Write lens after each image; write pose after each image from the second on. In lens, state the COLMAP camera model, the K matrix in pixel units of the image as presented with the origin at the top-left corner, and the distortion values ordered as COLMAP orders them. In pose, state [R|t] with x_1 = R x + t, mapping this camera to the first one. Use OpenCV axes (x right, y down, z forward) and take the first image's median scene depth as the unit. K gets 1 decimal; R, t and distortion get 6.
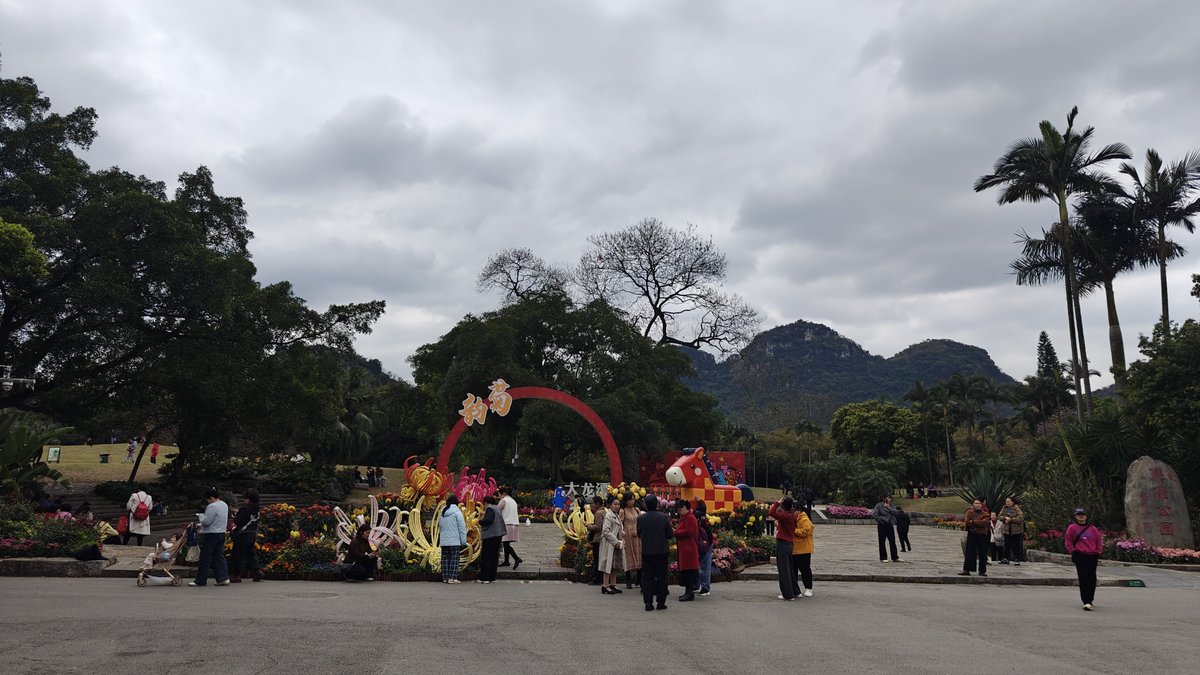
lens RADIAL K [[842.6, 0, 600.0], [0, 842.6, 337.5], [0, 0, 1]] dist [0.085021, -0.099366]
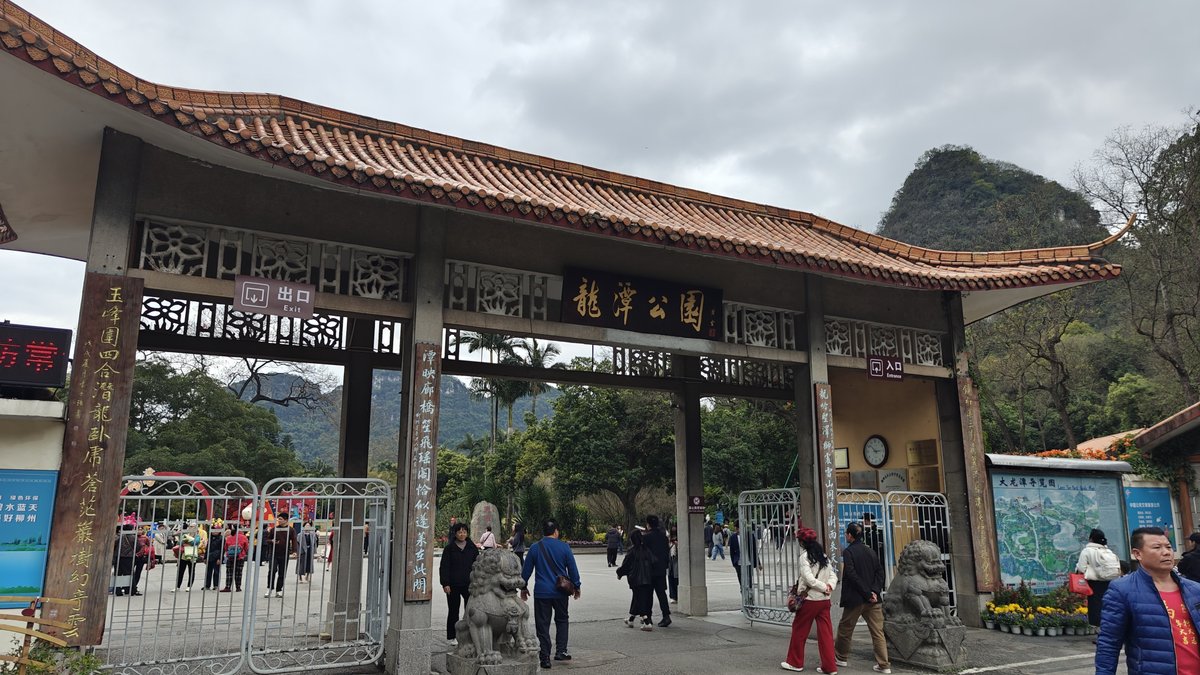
lens RADIAL K [[842.6, 0, 600.0], [0, 842.6, 337.5], [0, 0, 1]] dist [0.085021, -0.099366]
pose [[0.899463, 0.080484, 0.429522, -0.017336], [-0.064929, 0.996597, -0.050774, -0.069585], [-0.432147, 0.017781, 0.901628, -0.401498]]
